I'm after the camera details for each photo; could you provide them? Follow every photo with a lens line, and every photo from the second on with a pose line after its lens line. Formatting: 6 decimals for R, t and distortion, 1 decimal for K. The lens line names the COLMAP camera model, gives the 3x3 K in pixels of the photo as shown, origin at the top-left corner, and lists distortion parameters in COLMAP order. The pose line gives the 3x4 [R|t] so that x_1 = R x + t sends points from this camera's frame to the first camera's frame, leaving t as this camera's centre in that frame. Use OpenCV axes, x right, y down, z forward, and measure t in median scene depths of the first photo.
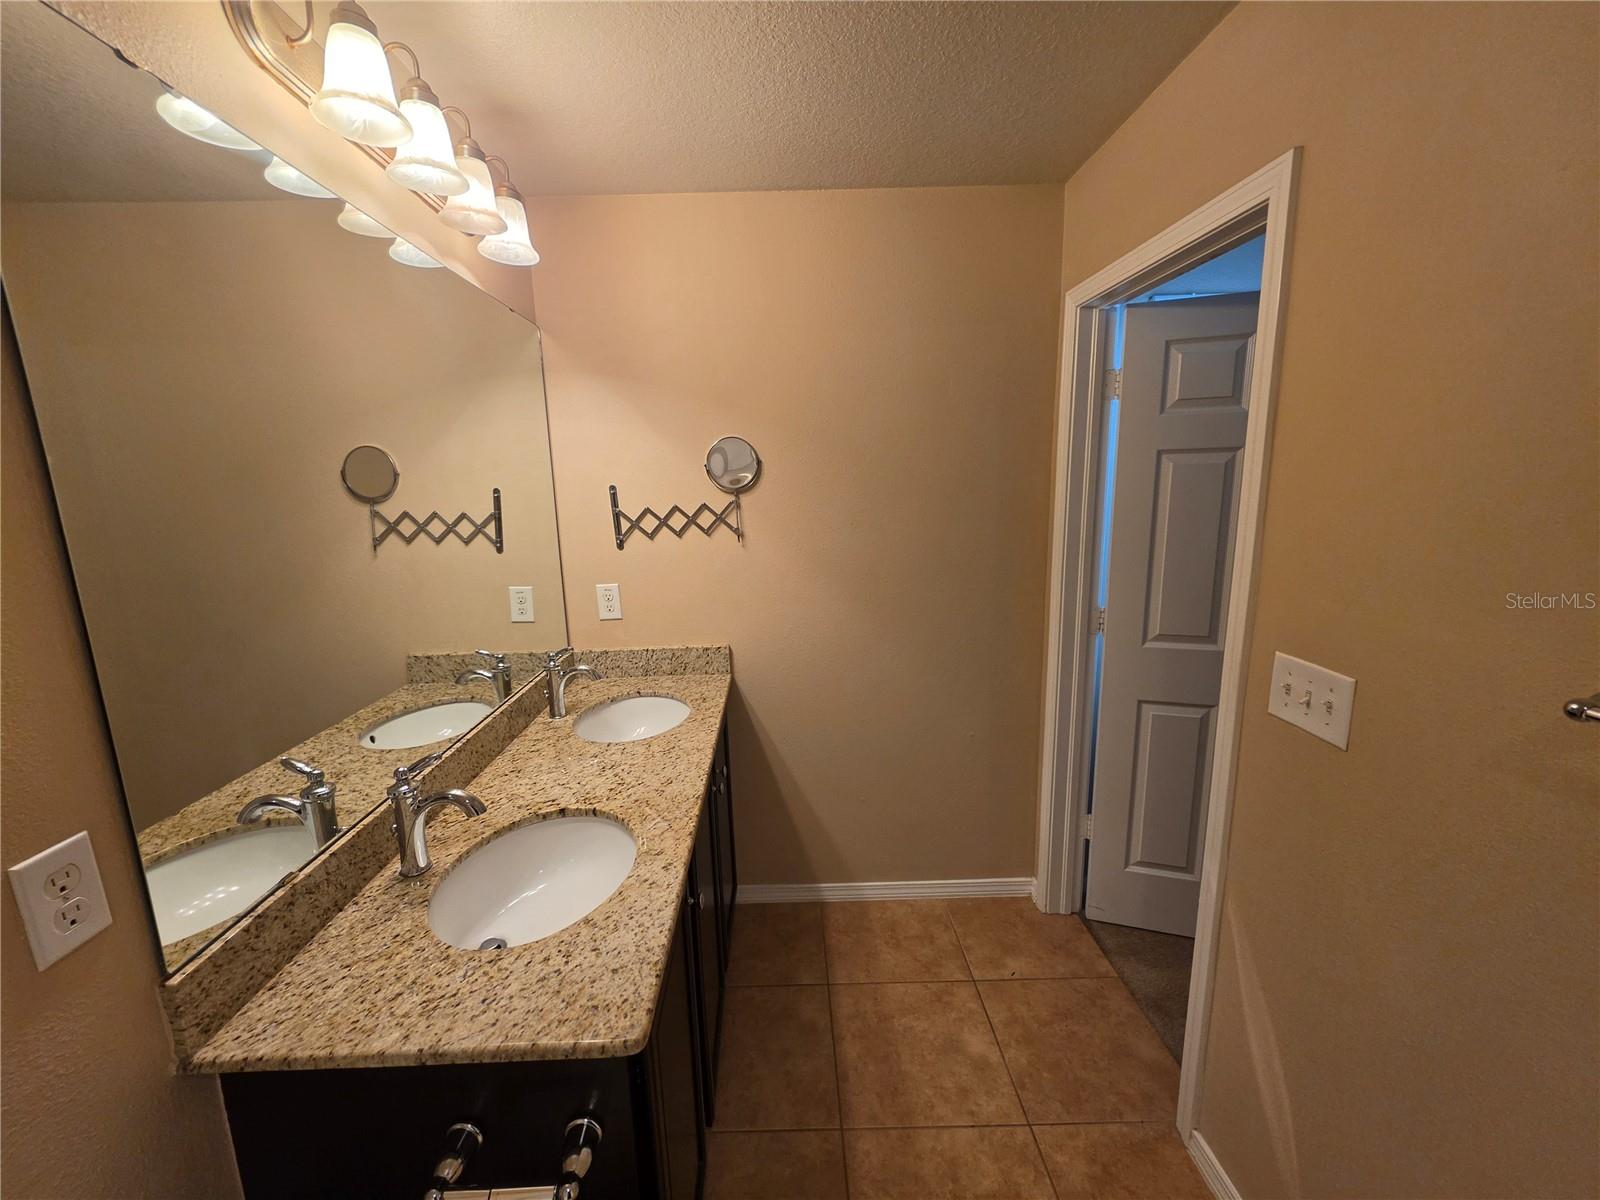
lens RADIAL K [[640.4, 0, 790.9], [0, 640.4, 597.4], [0, 0, 1]] dist [-0.001033, 0.000208]
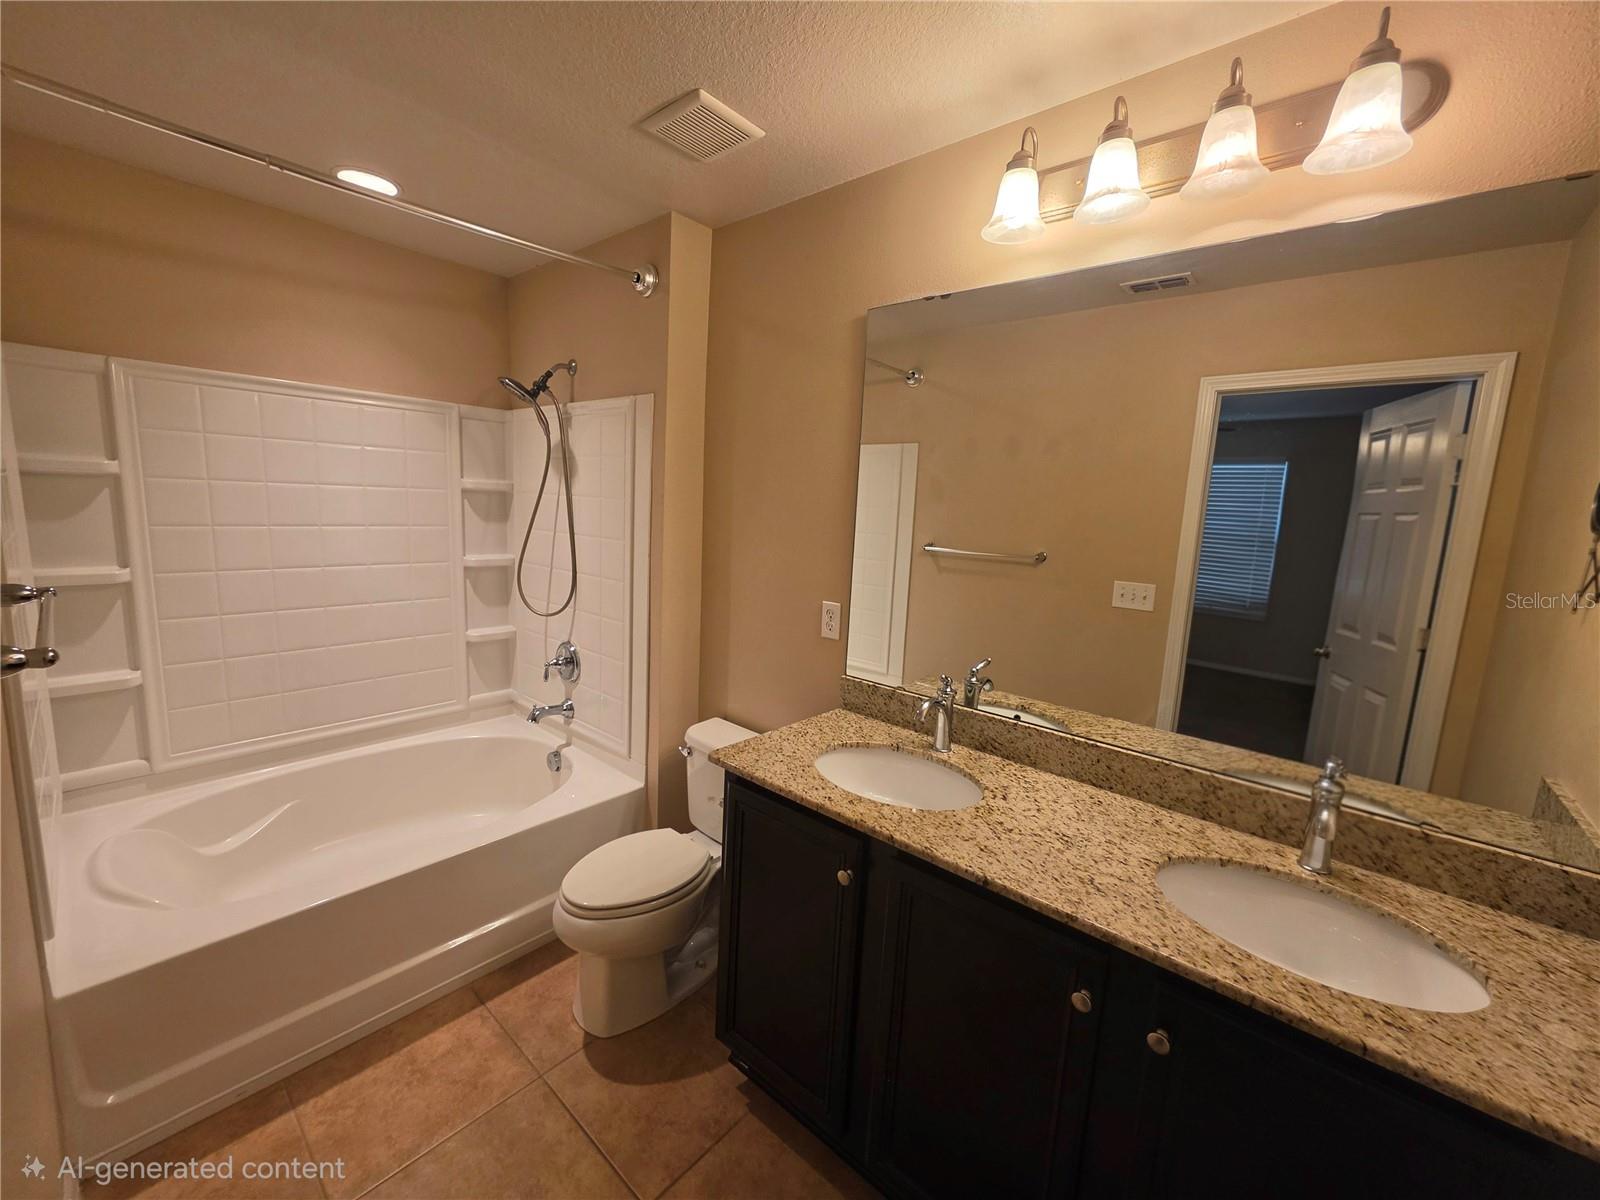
lens RADIAL K [[640.4, 0, 803.3], [0, 640.4, 592.0], [0, 0, 1]] dist [-0.001033, 0.000208]
pose [[-0.658527, 0.100290, -0.745845, 0.661280], [-0.167750, 0.946582, 0.275394, -0.260251], [0.733623, 0.306470, -0.606526, 1.479728]]
